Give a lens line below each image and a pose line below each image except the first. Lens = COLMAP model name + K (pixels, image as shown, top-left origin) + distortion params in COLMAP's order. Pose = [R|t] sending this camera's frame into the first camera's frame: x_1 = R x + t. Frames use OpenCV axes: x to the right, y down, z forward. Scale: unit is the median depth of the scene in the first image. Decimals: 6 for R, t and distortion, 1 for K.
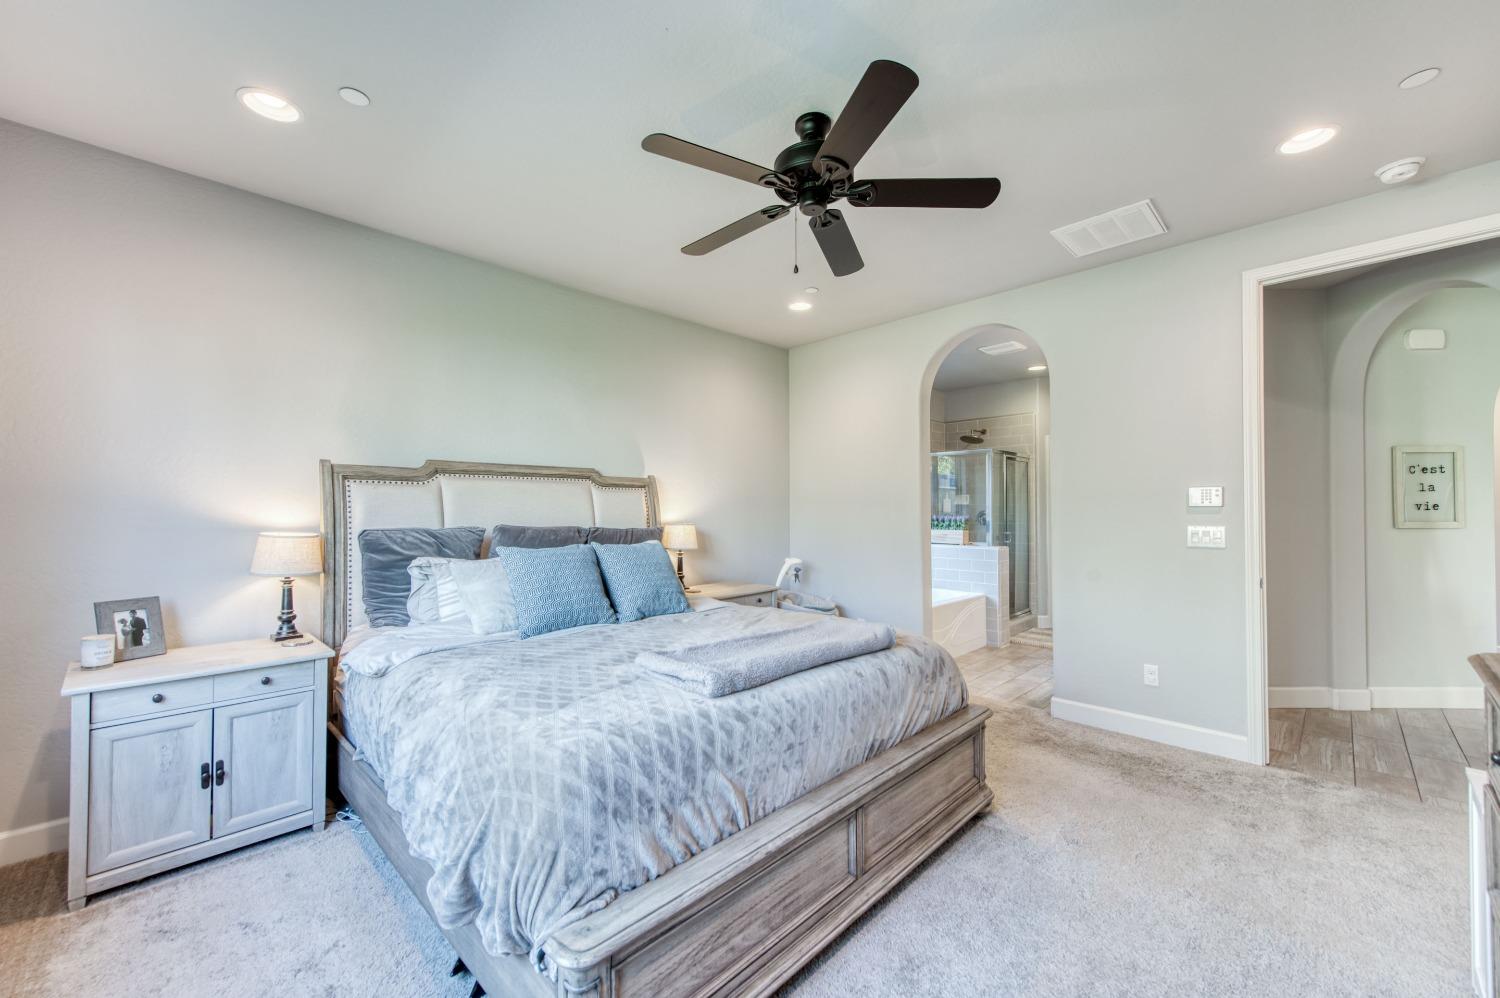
lens RADIAL K [[591.9, 0, 767.6], [0, 591.9, 498.4], [0, 0, 1]] dist [0.014080, -0.002544]
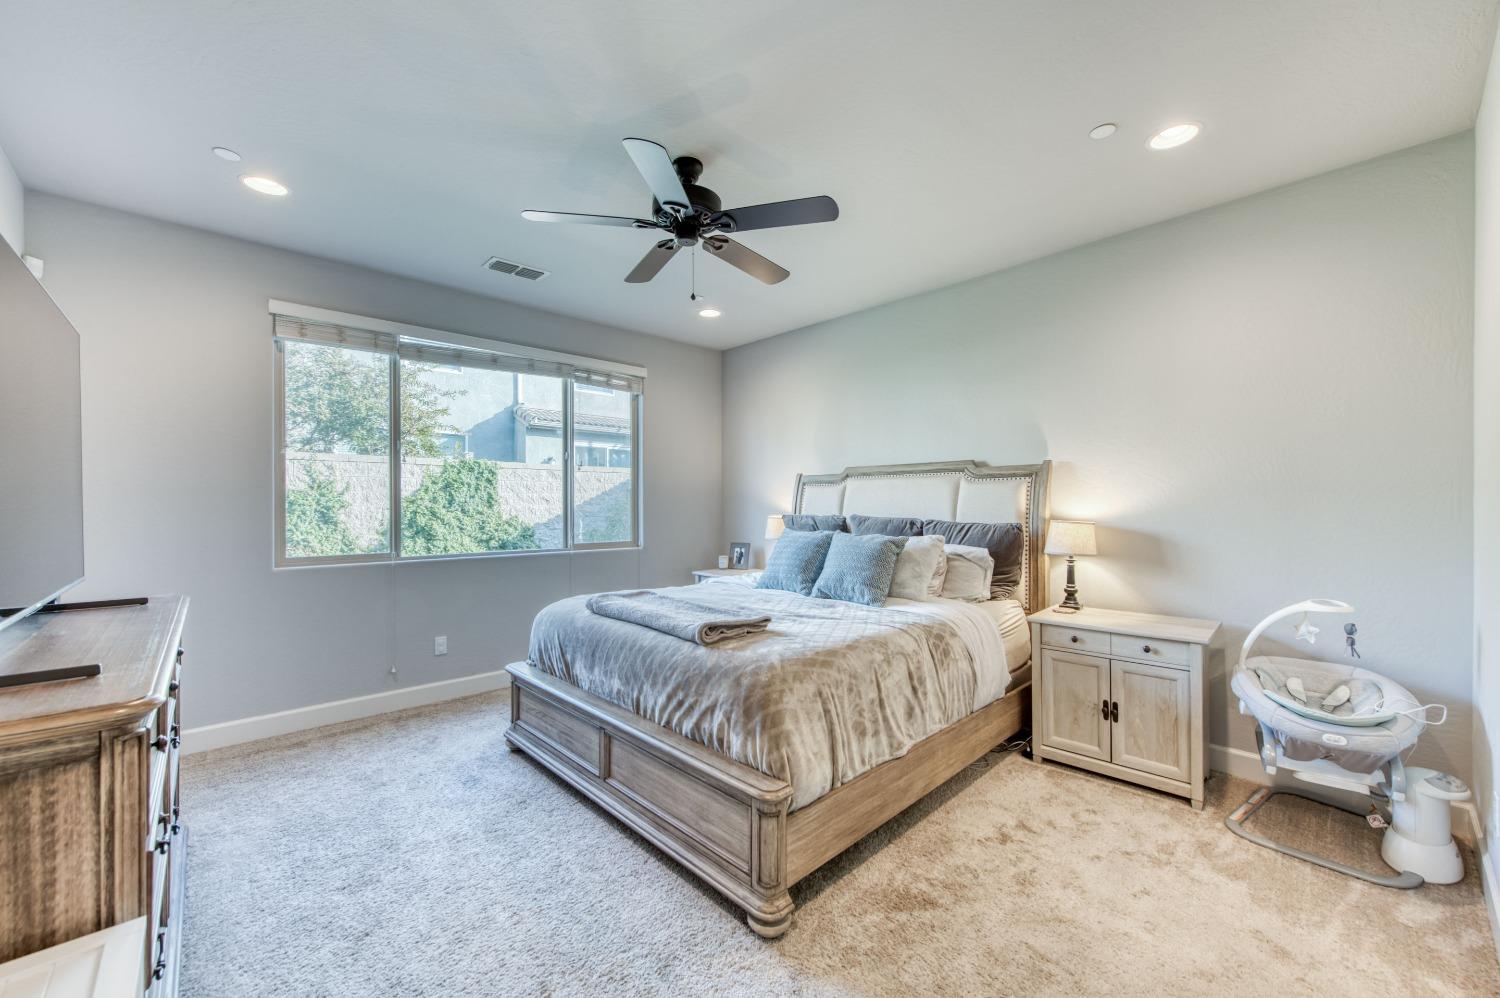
lens RADIAL K [[591.9, 0, 759.2], [0, 591.9, 508.5], [0, 0, 1]] dist [0.014080, -0.002544]
pose [[-0.007228, 0.013925, -0.999877, 0.784760], [0.026771, 0.999547, 0.013727, 0.007096], [0.999615, -0.026669, -0.007597, 0.735595]]
